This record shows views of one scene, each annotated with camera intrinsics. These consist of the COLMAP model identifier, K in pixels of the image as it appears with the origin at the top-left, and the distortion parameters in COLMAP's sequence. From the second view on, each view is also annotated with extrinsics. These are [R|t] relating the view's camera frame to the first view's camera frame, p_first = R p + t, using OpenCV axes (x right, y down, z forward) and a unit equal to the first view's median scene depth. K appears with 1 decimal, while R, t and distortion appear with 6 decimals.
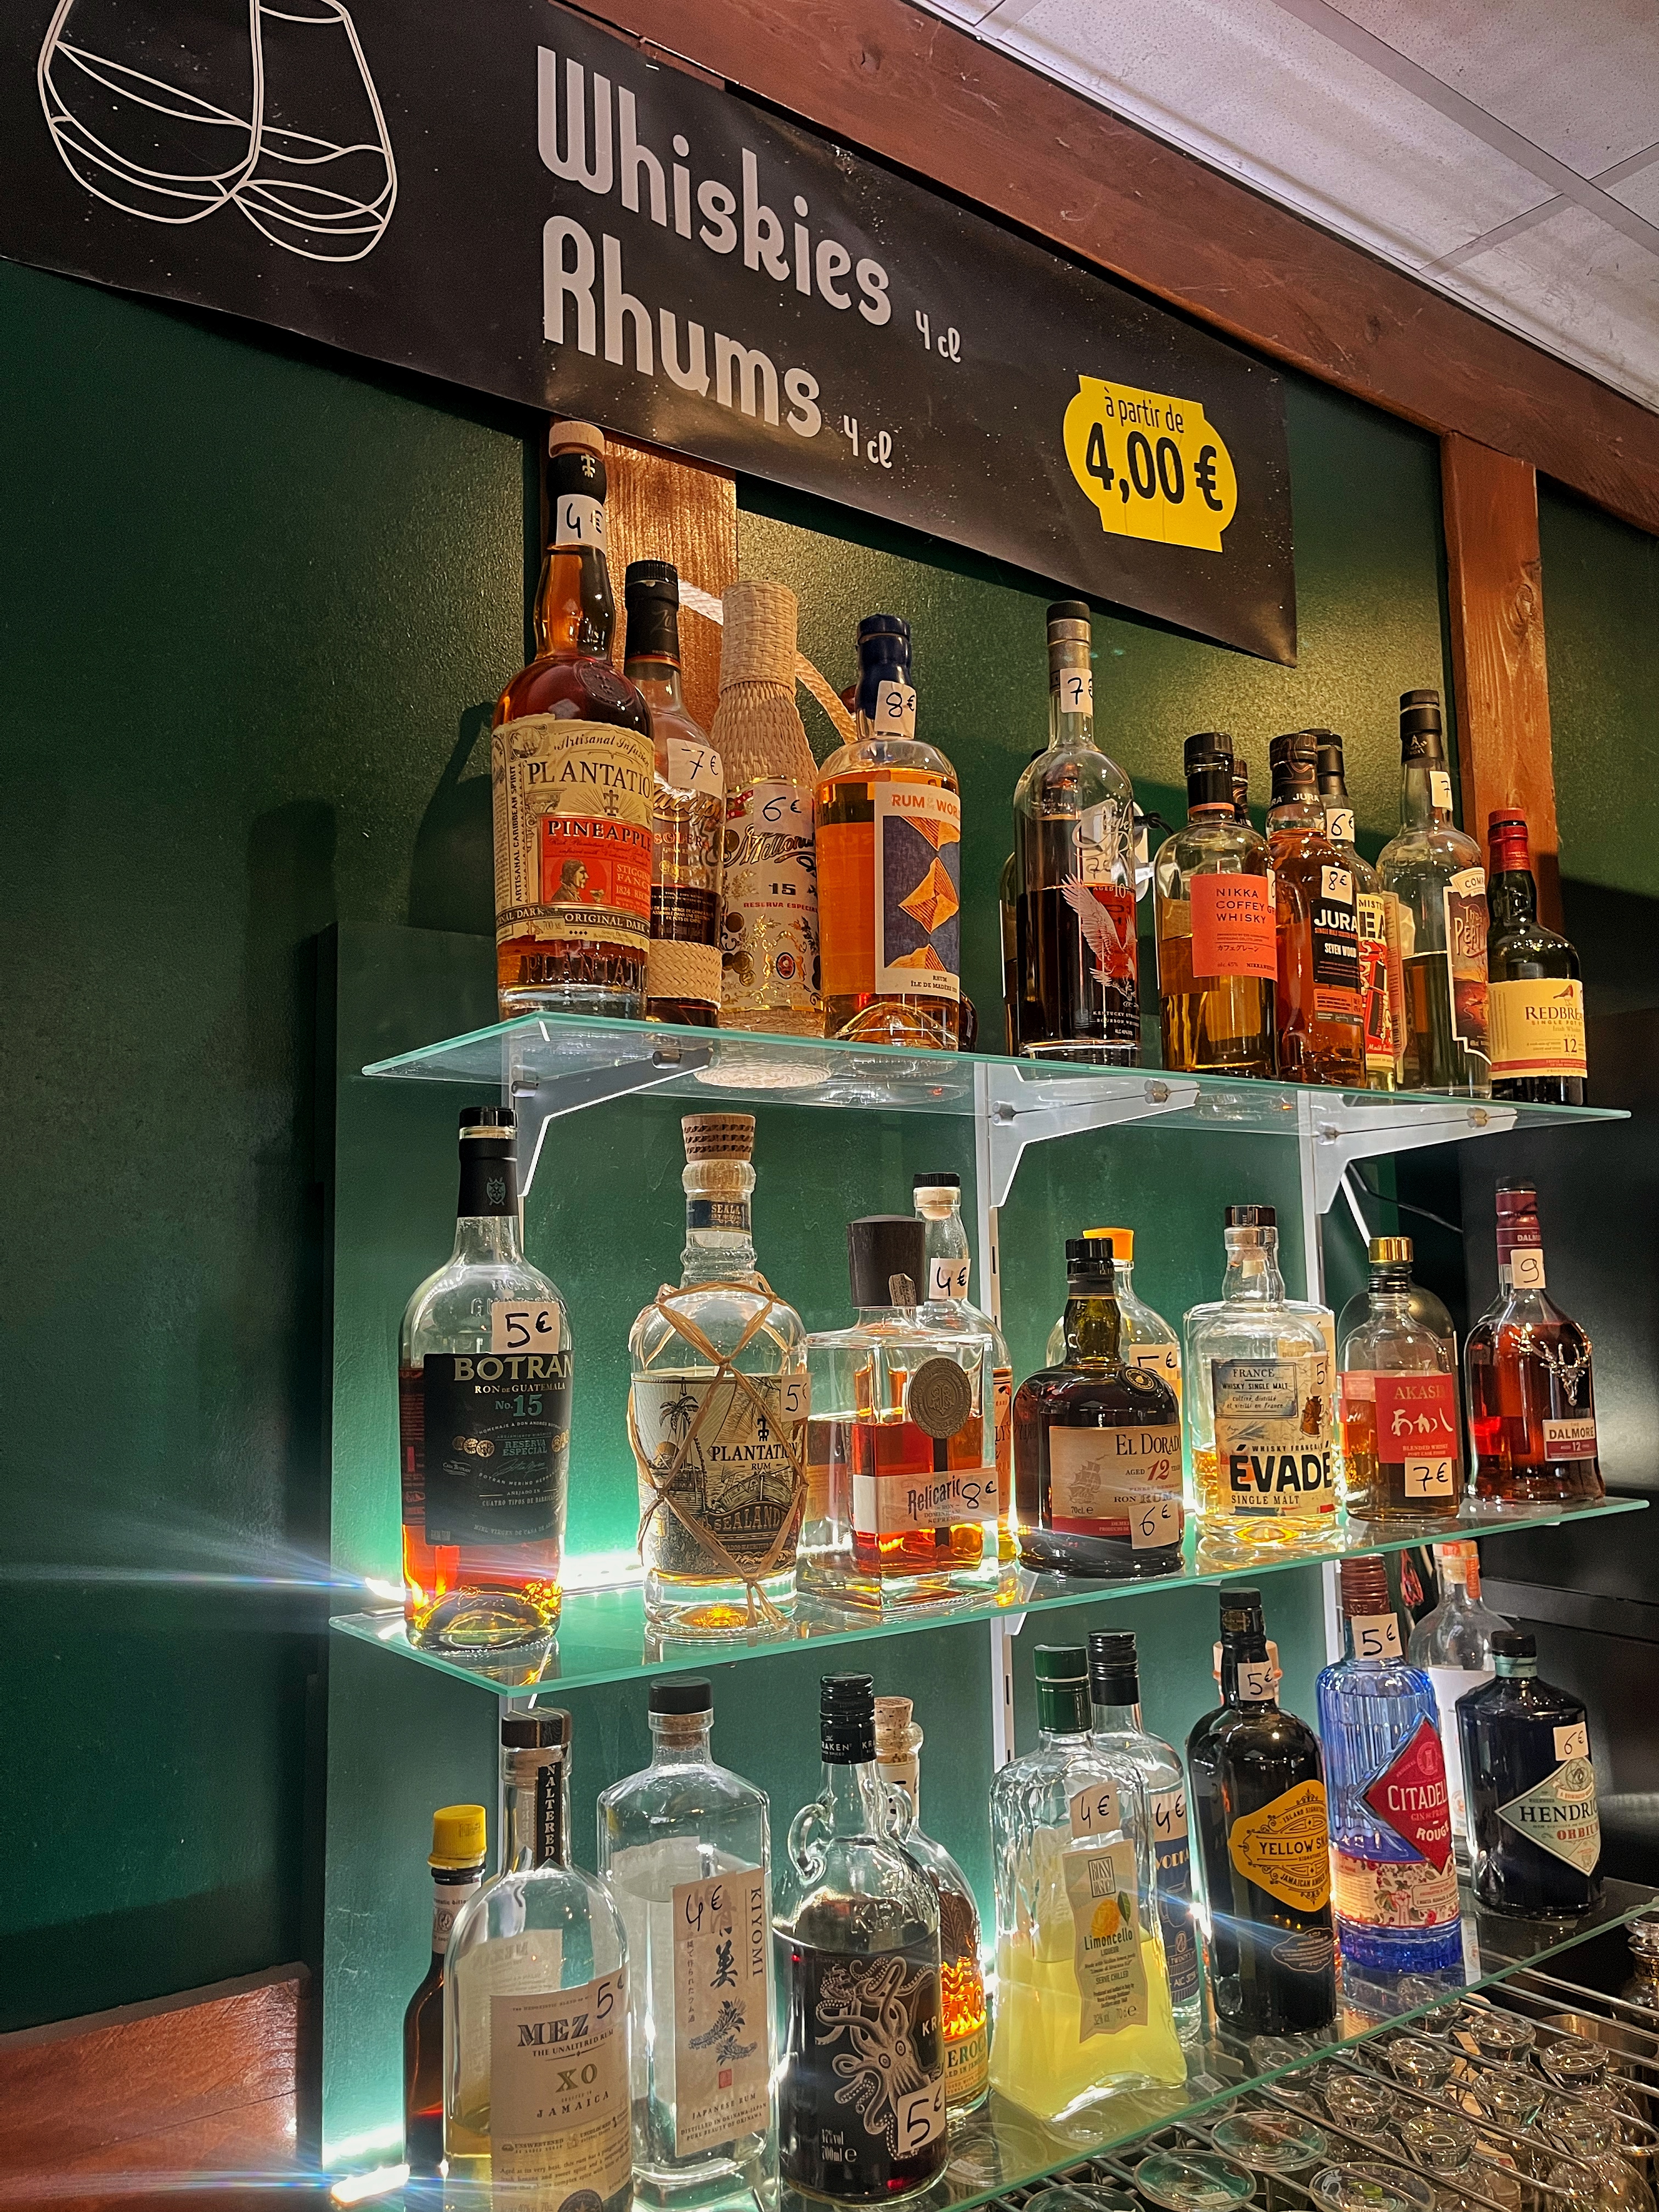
lens RADIAL K [[1694.3, 0, 811.9], [0, 1694.3, 1114.4], [0, 0, 1]] dist [0.049624, -0.042570]
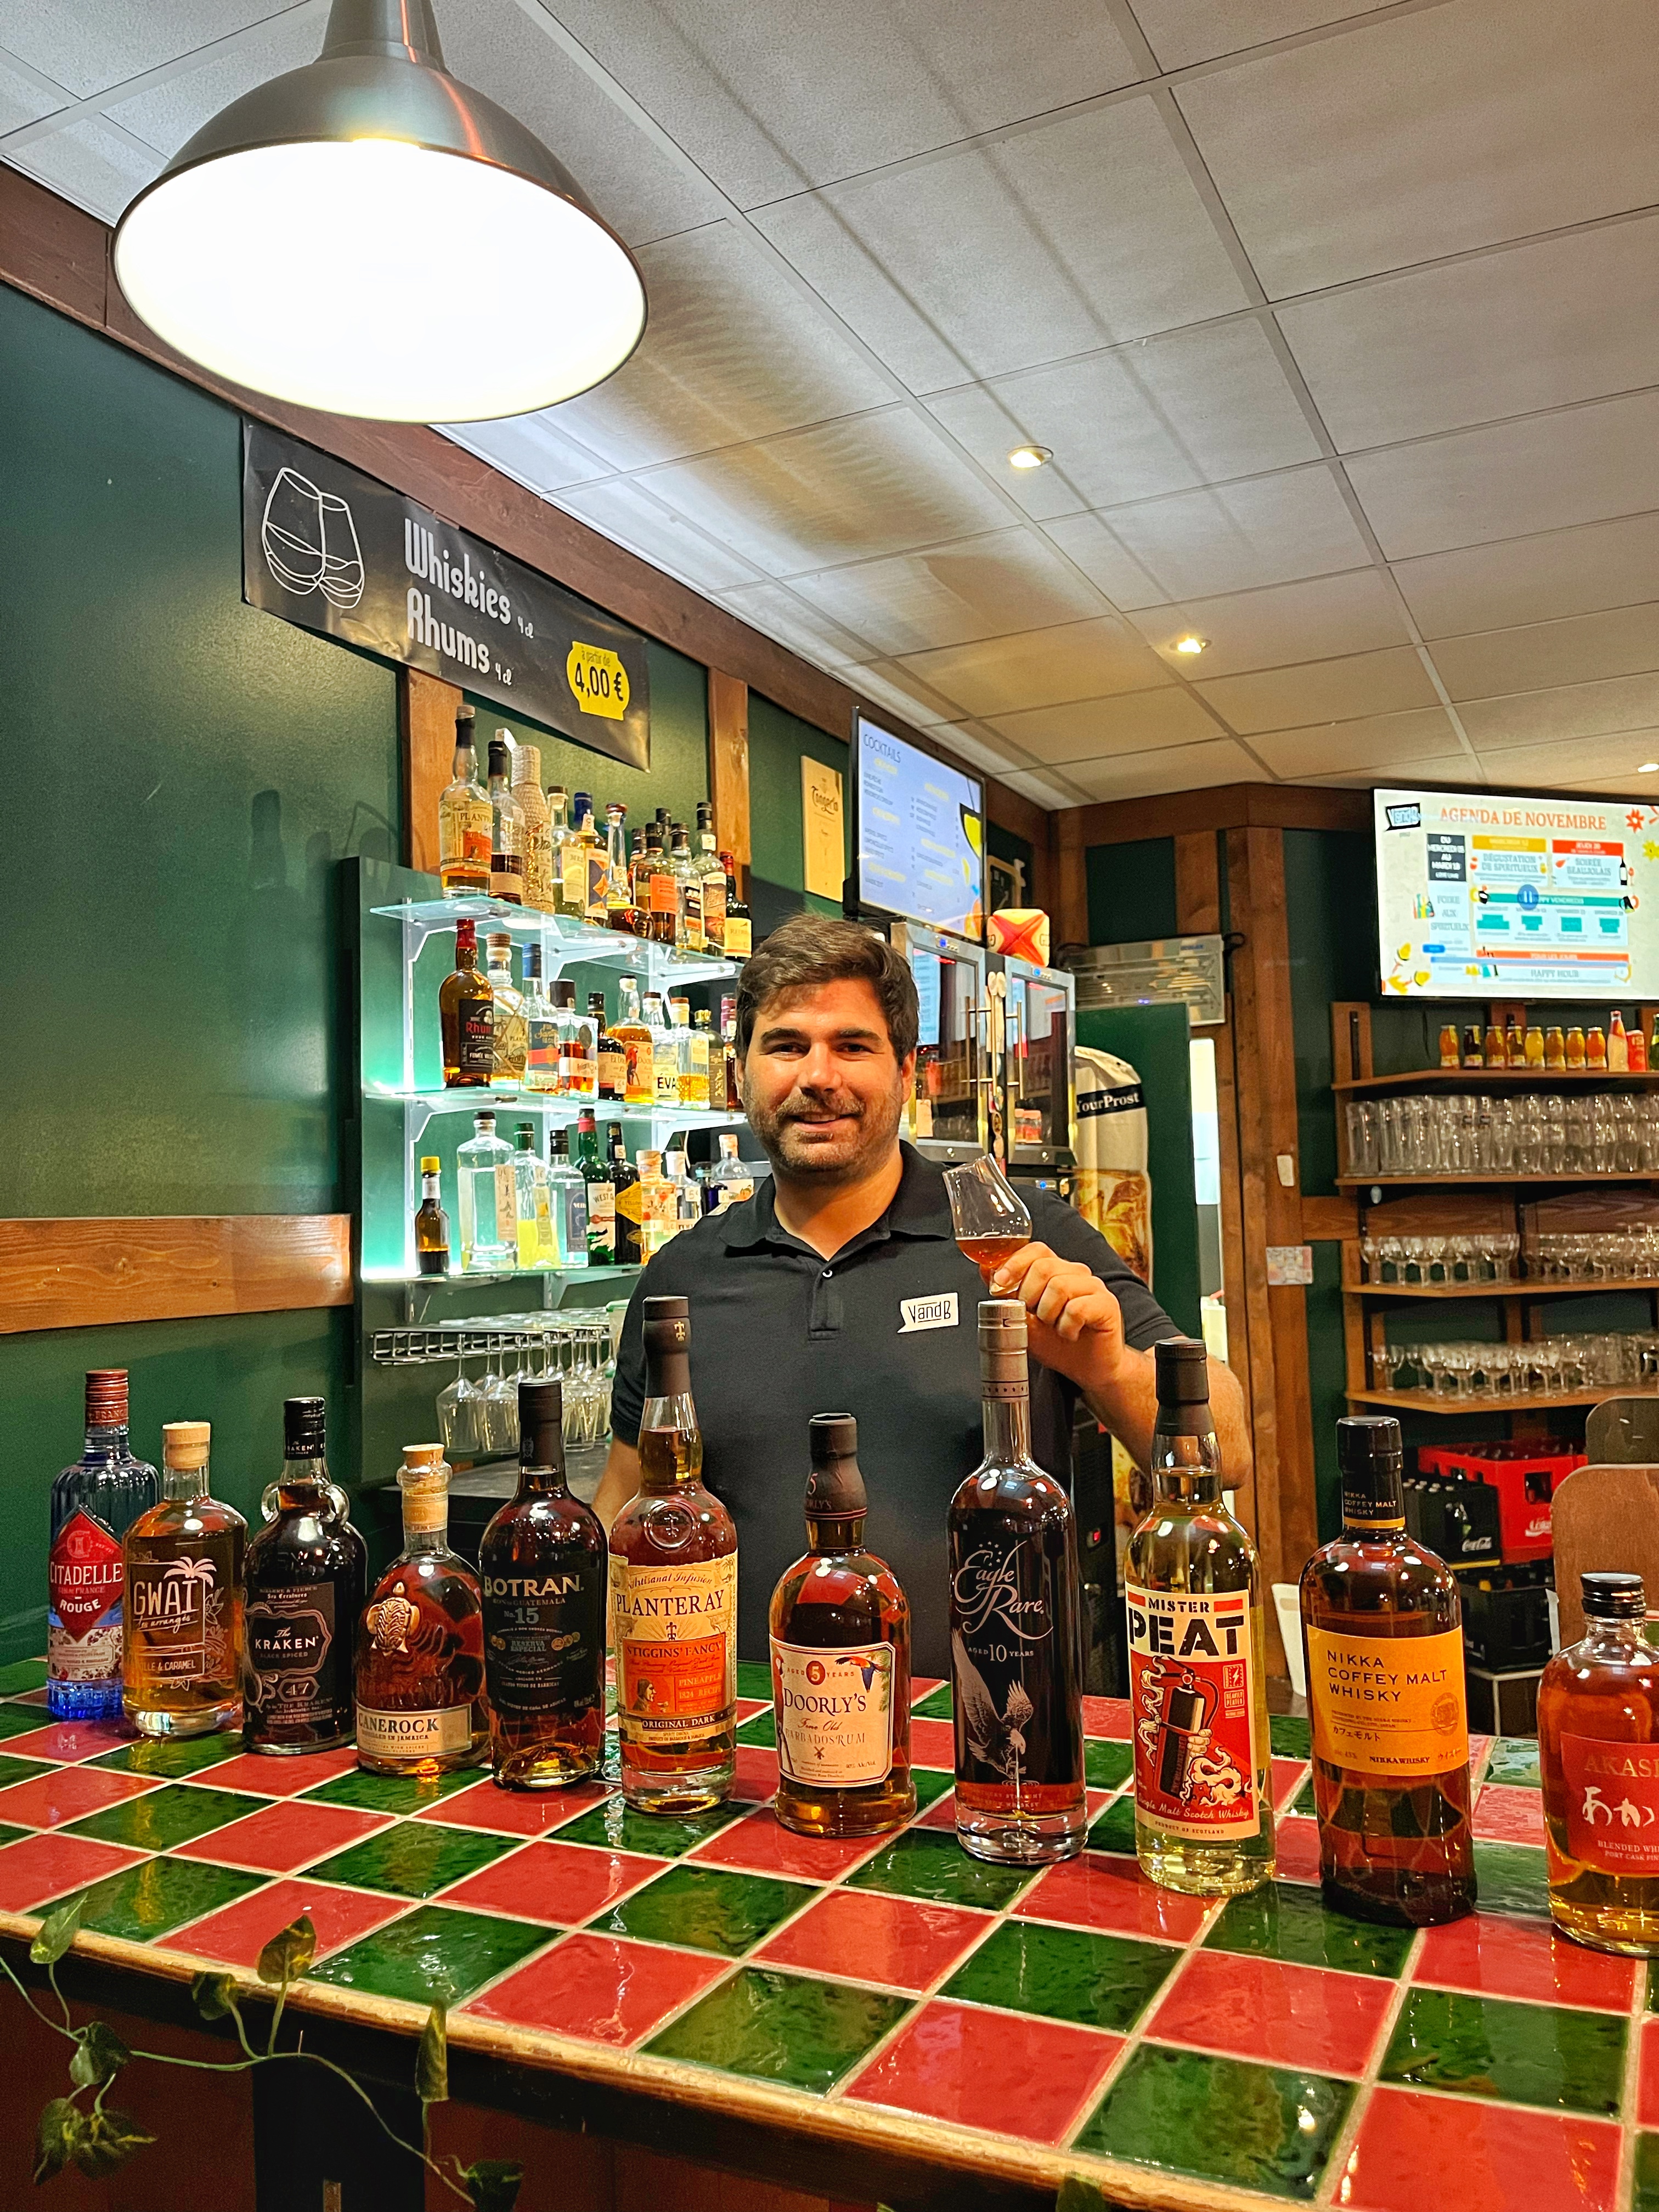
lens RADIAL K [[1694.3, 0, 833.4], [0, 1694.3, 1112.2], [0, 0, 1]] dist [0.049624, -0.042570]
pose [[0.889654, 0.035037, 0.455288, -0.634496], [-0.050328, 0.998501, 0.021501, 0.159870], [-0.453853, -0.042042, 0.890084, -1.418668]]
